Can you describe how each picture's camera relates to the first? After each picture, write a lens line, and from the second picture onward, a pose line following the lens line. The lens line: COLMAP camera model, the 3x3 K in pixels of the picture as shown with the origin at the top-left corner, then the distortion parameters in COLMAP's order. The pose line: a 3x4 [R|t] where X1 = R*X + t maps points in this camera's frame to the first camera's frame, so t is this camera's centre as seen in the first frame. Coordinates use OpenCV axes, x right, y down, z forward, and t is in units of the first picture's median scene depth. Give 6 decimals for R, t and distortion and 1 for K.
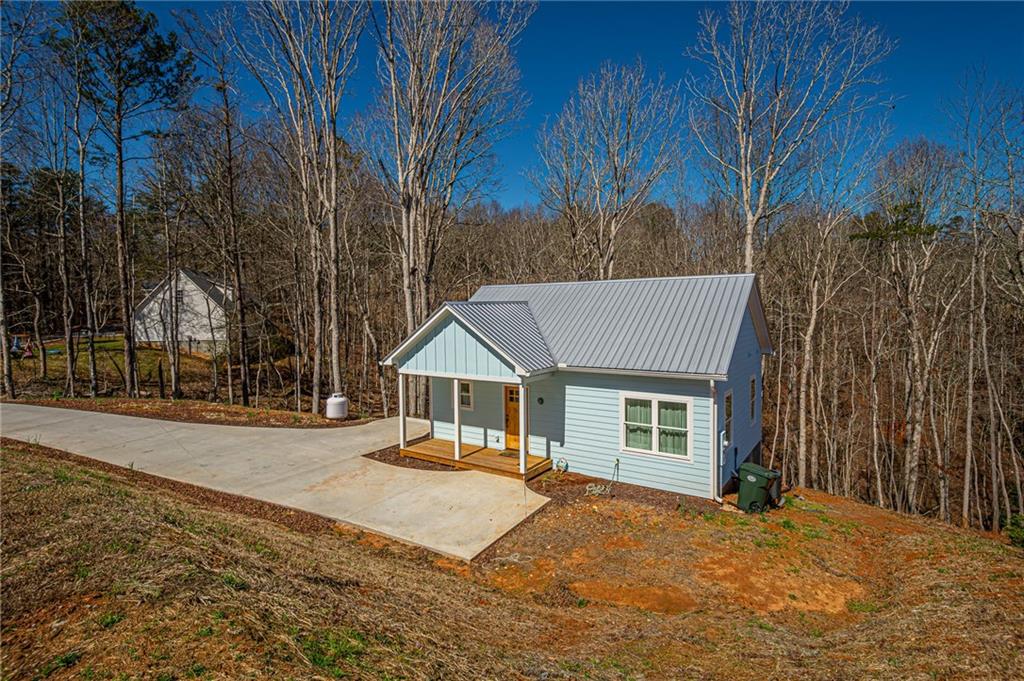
lens RADIAL K [[514.7, 0, 510.2], [0, 514.7, 331.6], [0, 0, 1]] dist [0.000974, 0.000998]
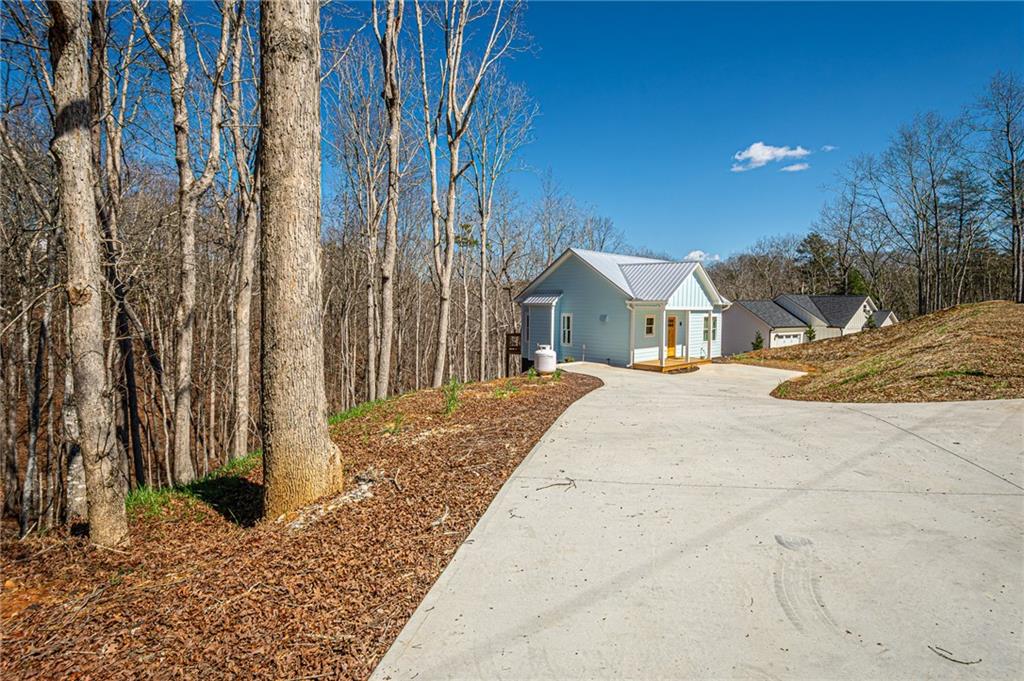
lens RADIAL K [[514.7, 0, 509.1], [0, 514.7, 332.4], [0, 0, 1]] dist [0.000974, 0.000998]
pose [[0.184740, -0.036653, 0.982104, -1.624725], [0.028915, 0.999074, 0.031847, 0.086683], [-0.982362, 0.022514, 0.185629, 1.169136]]
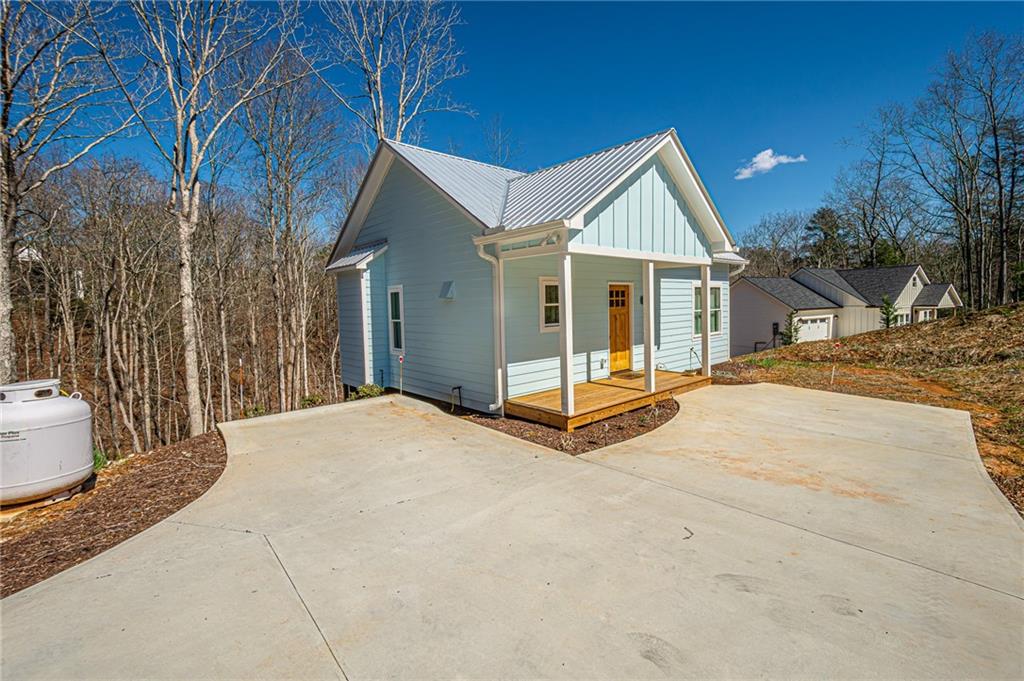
lens RADIAL K [[445.6, 0, 514.8], [0, 445.6, 330.0], [0, 0, 1]] dist [0.004679, 0.000462]
pose [[0.229205, -0.051391, 0.972021, -0.626943], [0.062159, 0.997340, 0.038072, 0.134088], [-0.971391, 0.051694, 0.231790, 0.972940]]
